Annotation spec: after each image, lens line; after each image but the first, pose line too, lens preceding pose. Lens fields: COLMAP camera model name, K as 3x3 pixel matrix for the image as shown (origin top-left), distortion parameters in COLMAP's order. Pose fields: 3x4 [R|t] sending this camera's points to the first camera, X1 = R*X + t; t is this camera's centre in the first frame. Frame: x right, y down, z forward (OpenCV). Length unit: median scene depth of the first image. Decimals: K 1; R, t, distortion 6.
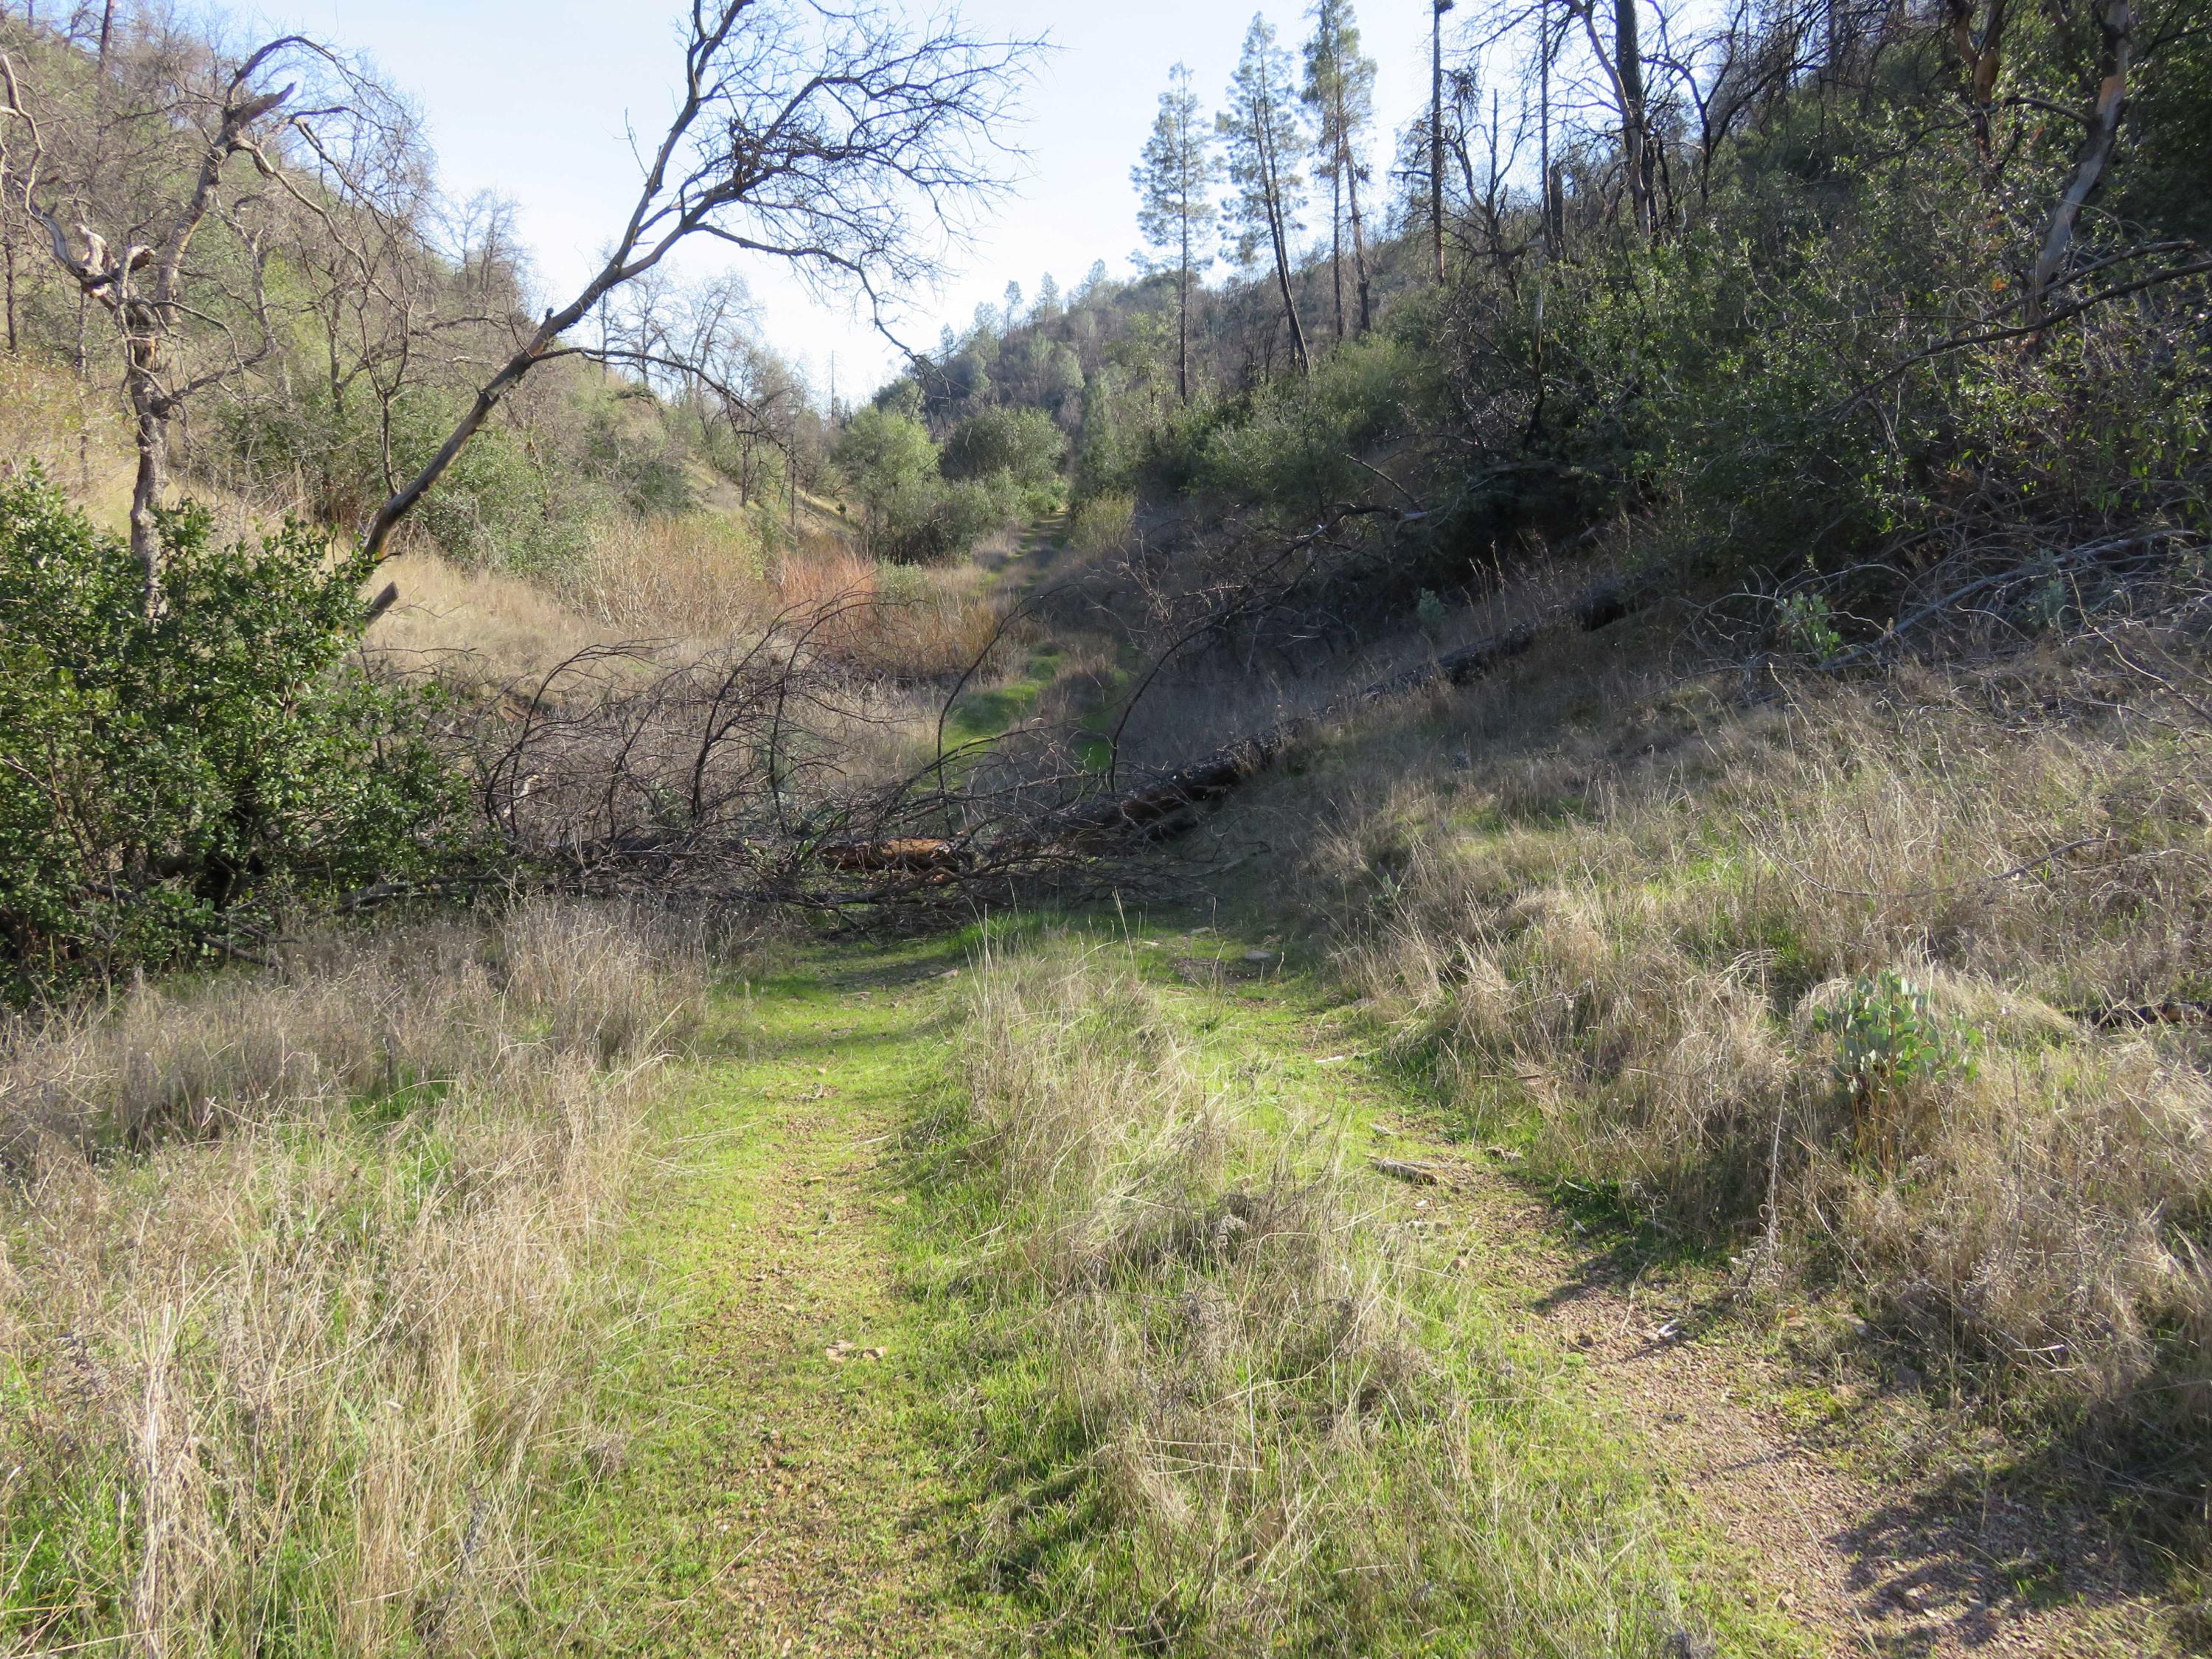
lens RADIAL K [[1642.3, 0, 1106.6], [0, 1642.3, 827.3], [0, 0, 1]] dist [-0.007417, -0.006024]
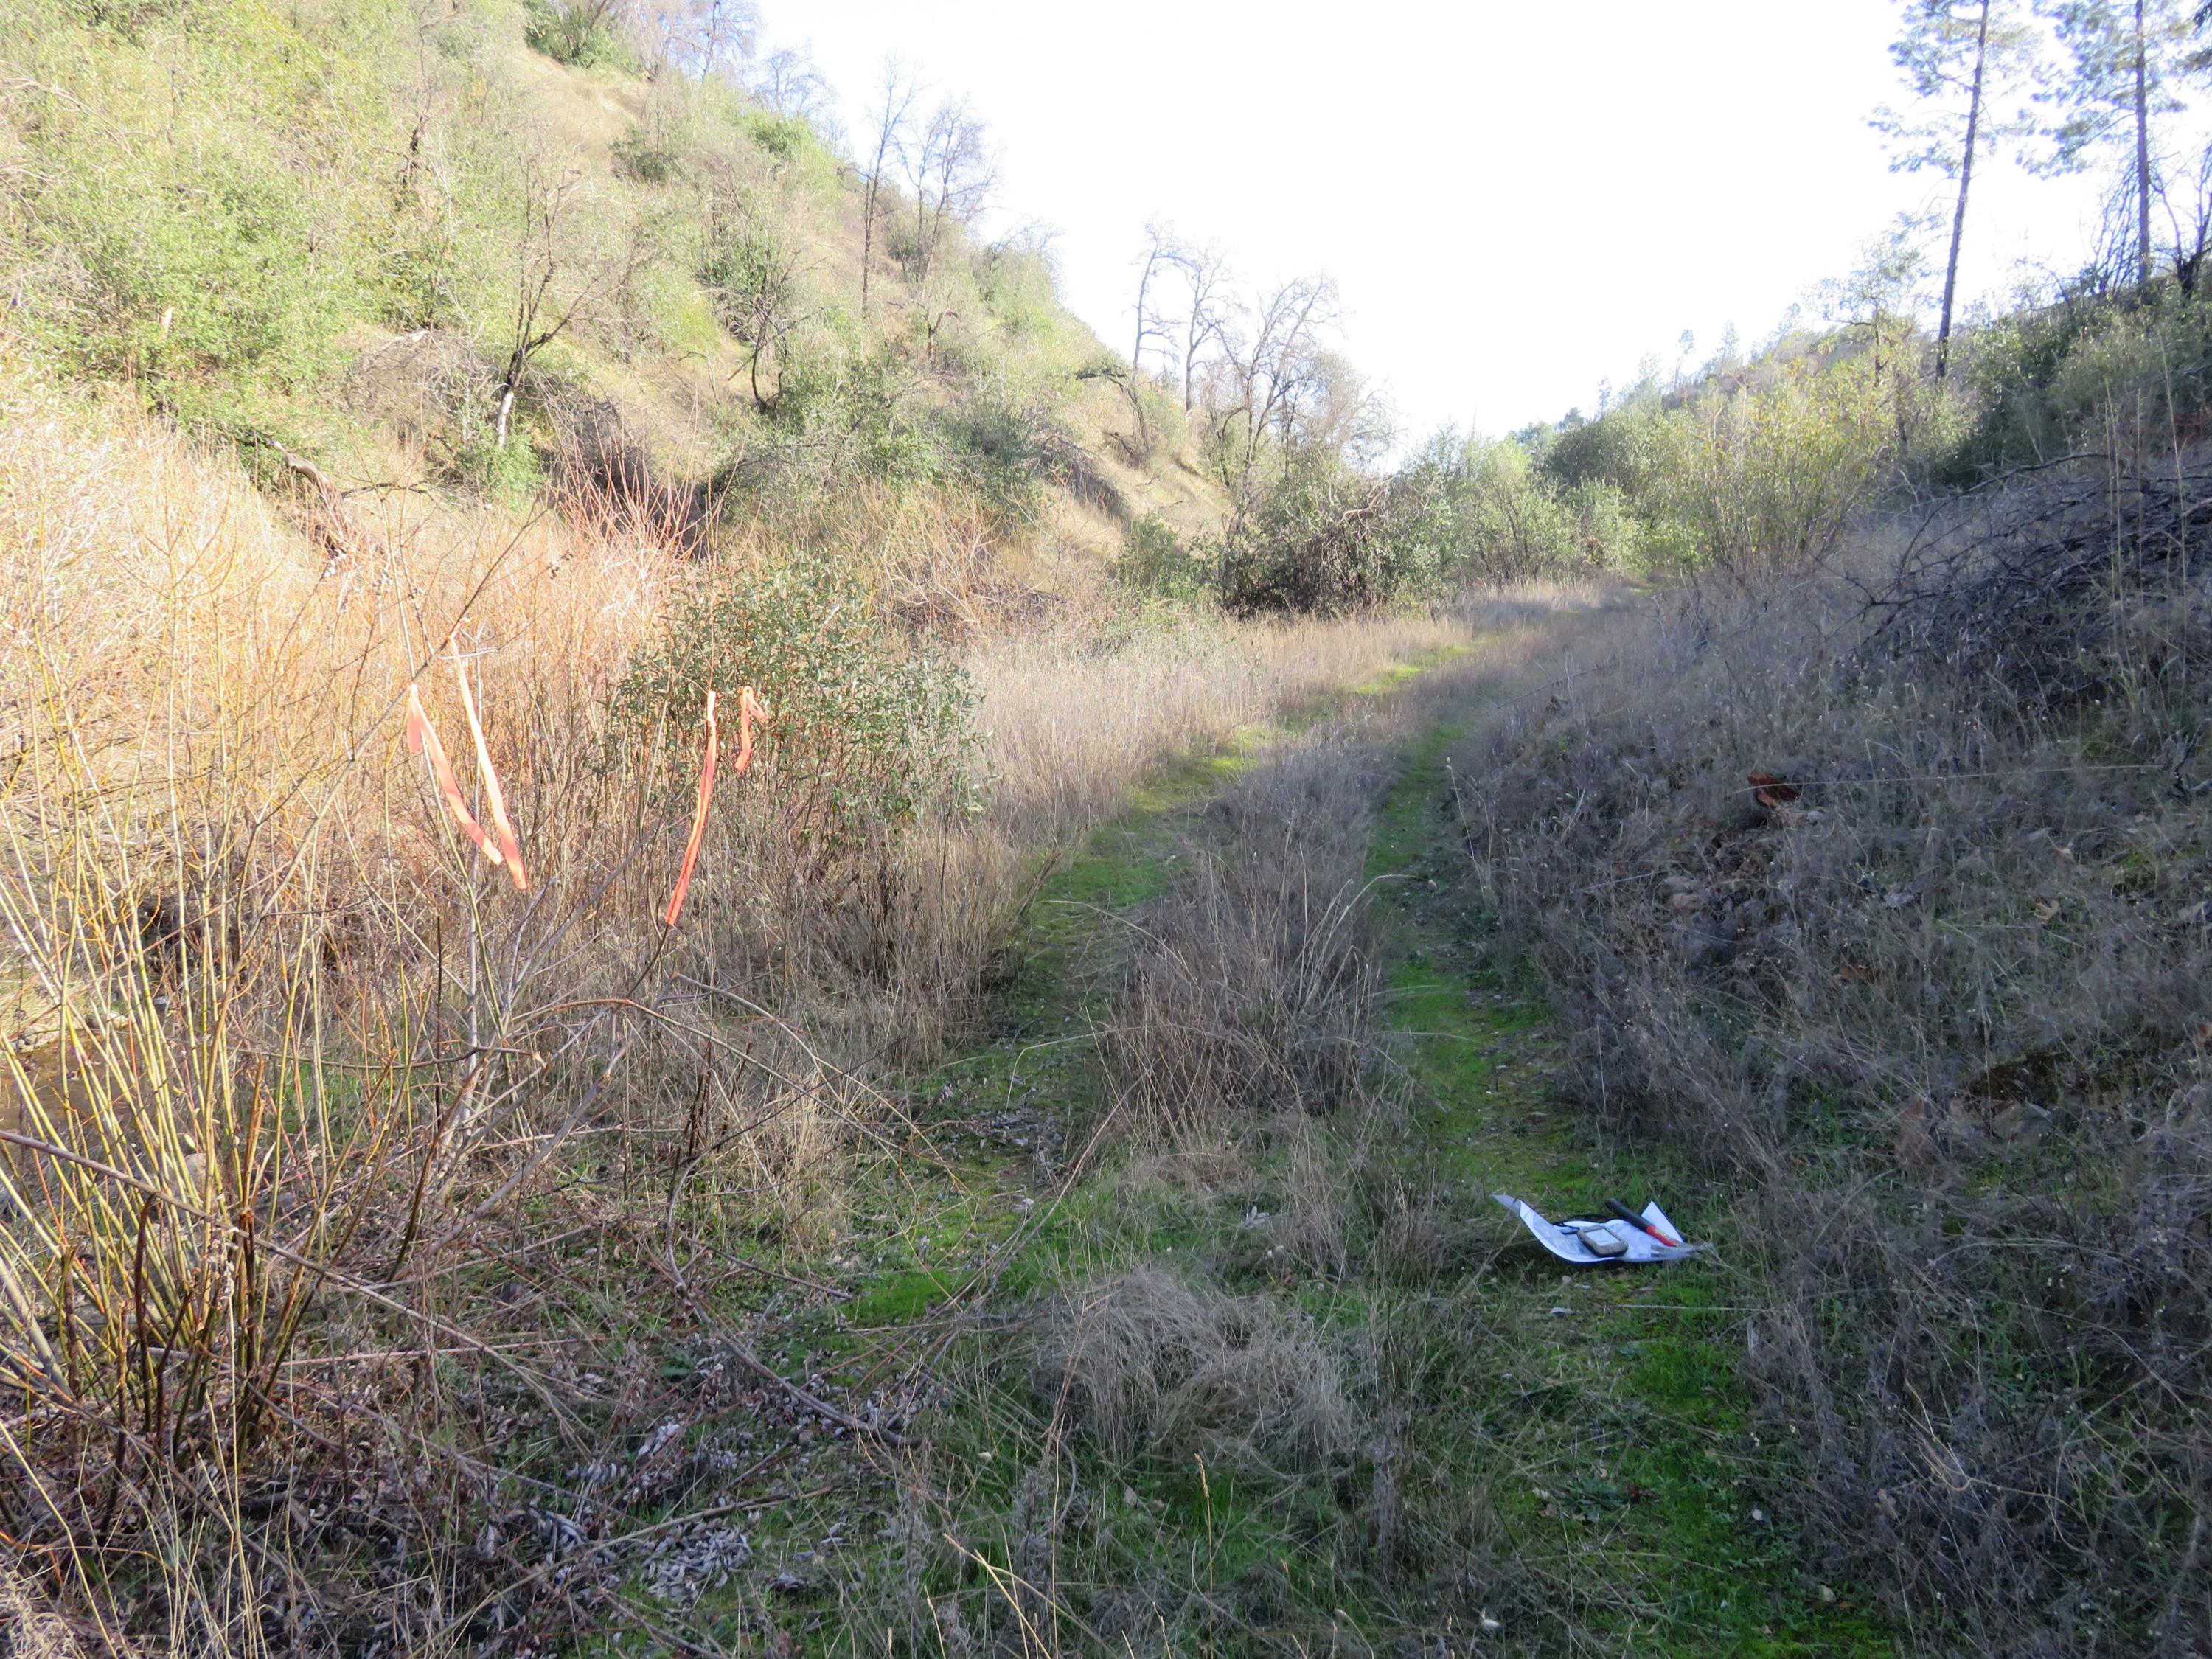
lens RADIAL K [[1642.3, 0, 1102.9], [0, 1642.3, 829.6], [0, 0, 1]] dist [-0.007417, -0.006024]
pose [[0.926079, 0.112148, -0.360279, 0.000264], [-0.125404, 0.992013, -0.013551, -0.030481], [0.355882, 0.057729, 0.932746, 0.198230]]
